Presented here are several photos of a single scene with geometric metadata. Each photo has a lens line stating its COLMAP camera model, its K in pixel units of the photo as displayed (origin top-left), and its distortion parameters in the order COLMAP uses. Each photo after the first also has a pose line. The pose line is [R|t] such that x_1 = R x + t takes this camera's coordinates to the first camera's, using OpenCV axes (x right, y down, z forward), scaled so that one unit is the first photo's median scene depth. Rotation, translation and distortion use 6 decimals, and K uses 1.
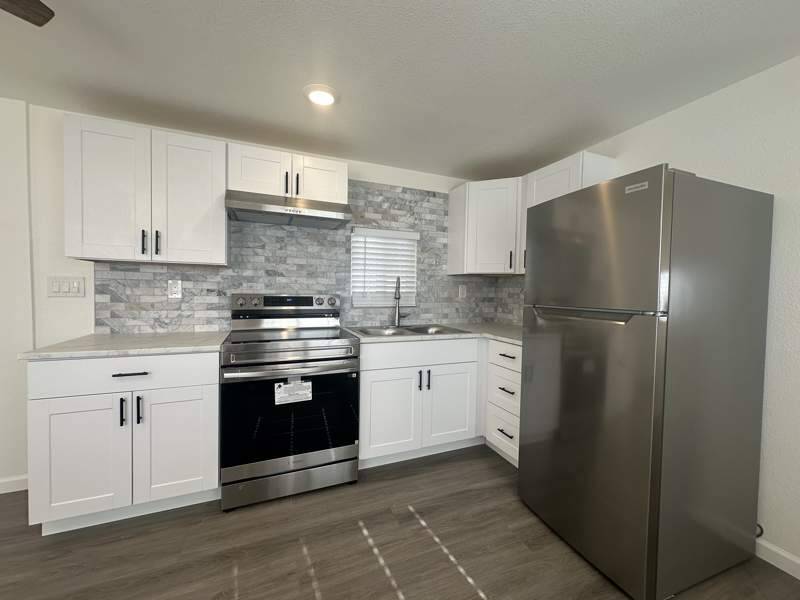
lens RADIAL K [[318.2, 0, 397.1], [0, 318.2, 298.1], [0, 0, 1]] dist [0.009083, -0.010274]
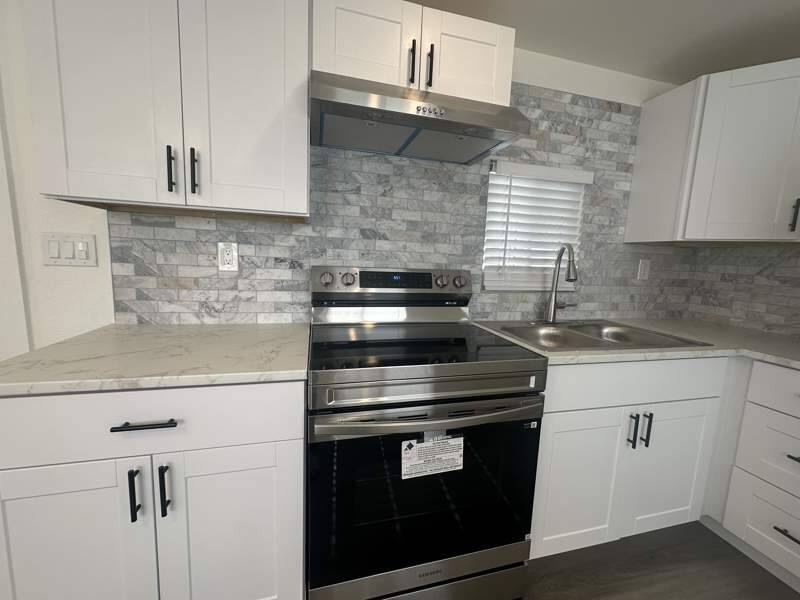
lens RADIAL K [[318.2, 0, 397.1], [0, 318.2, 298.1], [0, 0, 1]] dist [0.009083, -0.010274]
pose [[0.989313, 0.039419, -0.140374, -0.259146], [-0.026305, 0.995217, 0.094082, -0.014183], [0.143412, -0.089384, 0.985618, 0.396098]]
